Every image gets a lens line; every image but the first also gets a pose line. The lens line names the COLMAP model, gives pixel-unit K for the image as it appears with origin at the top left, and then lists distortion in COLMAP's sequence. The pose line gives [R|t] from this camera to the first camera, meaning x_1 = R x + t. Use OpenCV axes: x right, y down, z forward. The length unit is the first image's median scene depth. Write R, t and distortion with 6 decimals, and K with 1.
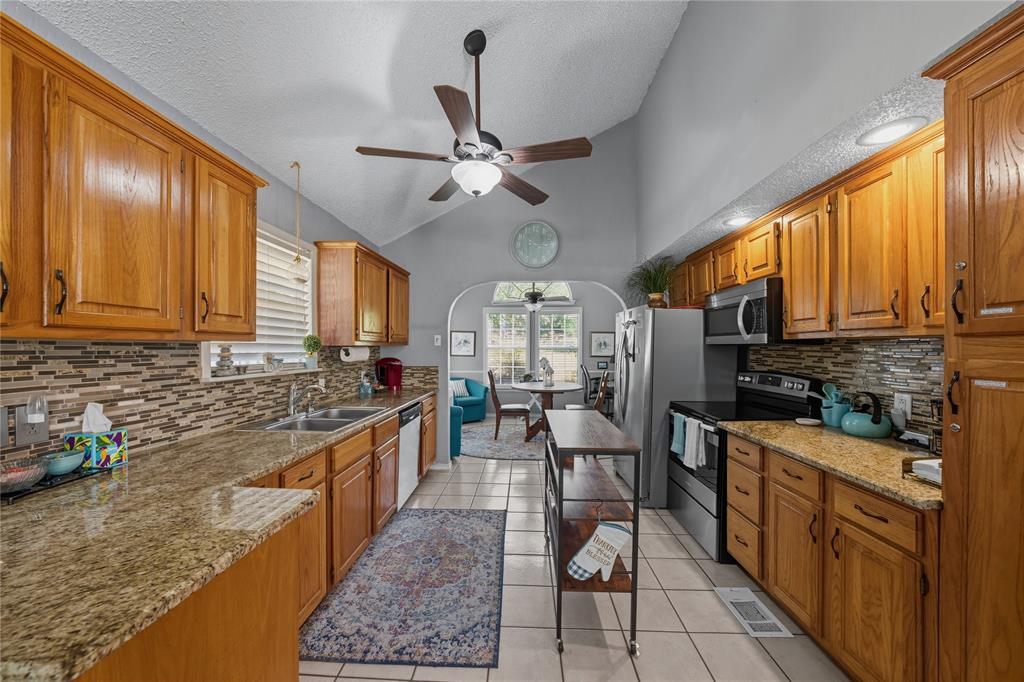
lens RADIAL K [[357.3, 0, 504.6], [0, 357.3, 345.1], [0, 0, 1]] dist [-0.015579, 0.000081]
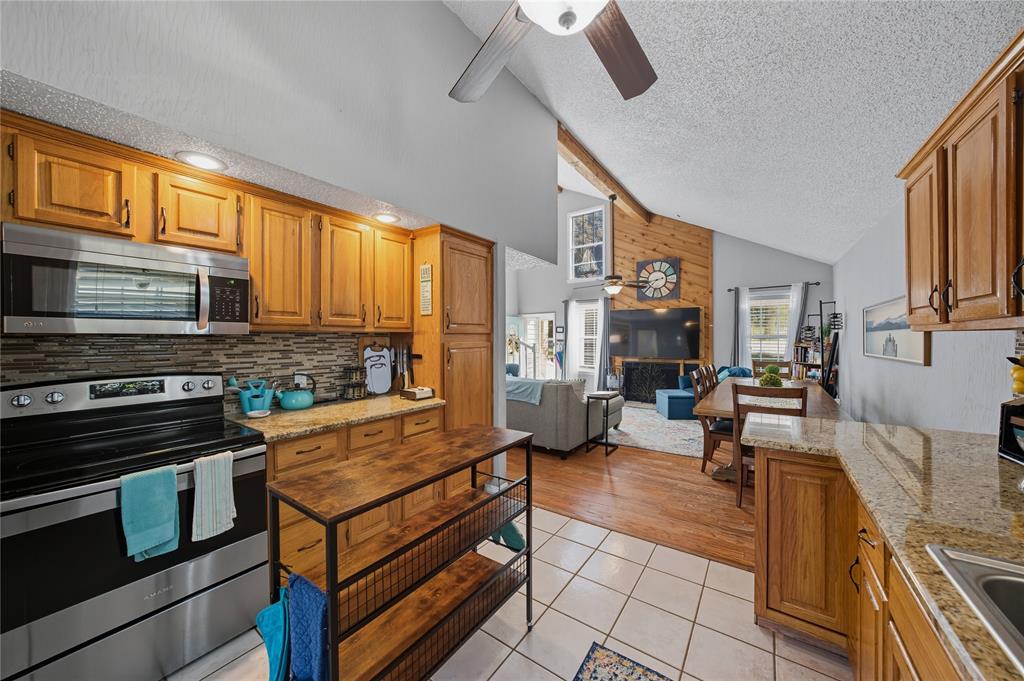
lens RADIAL K [[357.3, 0, 511.1], [0, 357.3, 340.2], [0, 0, 1]] dist [-0.015579, 0.000081]
pose [[-0.850148, -0.000333, 0.526544, -0.262856], [-0.000986, 0.999999, -0.000960, 0.010336], [-0.526543, -0.001335, -0.850148, 1.459469]]
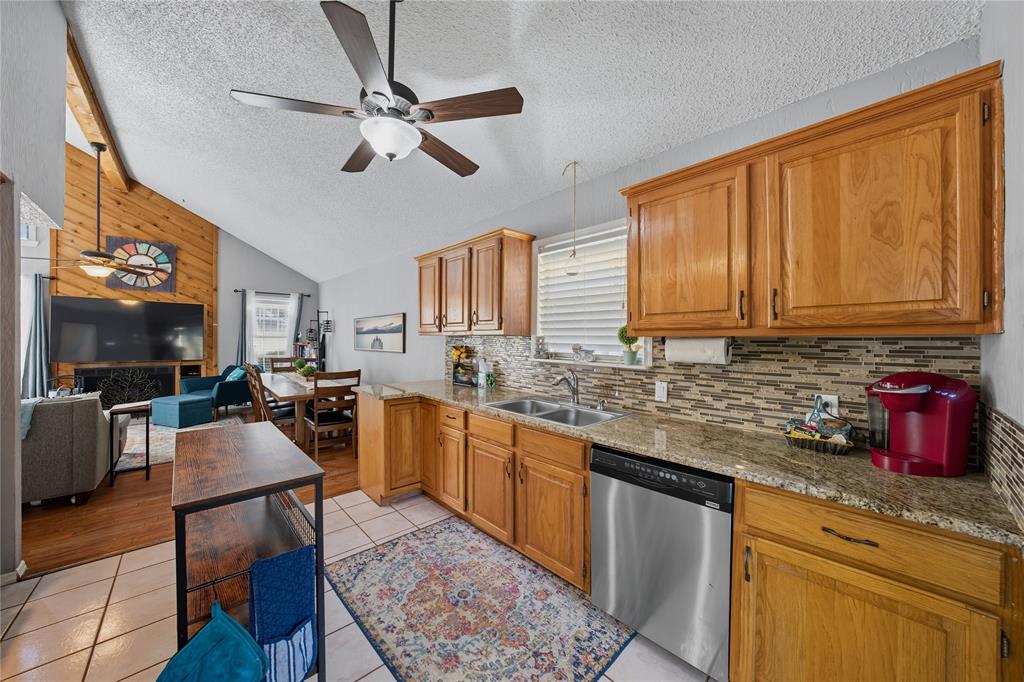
lens RADIAL K [[357.3, 0, 510.3], [0, 357.3, 340.5], [0, 0, 1]] dist [-0.015579, 0.000081]
pose [[-0.693524, -0.002254, -0.720430, 0.333620], [-0.001831, 0.999997, -0.001366, 0.014256], [0.720431, 0.000372, -0.693526, 1.802601]]
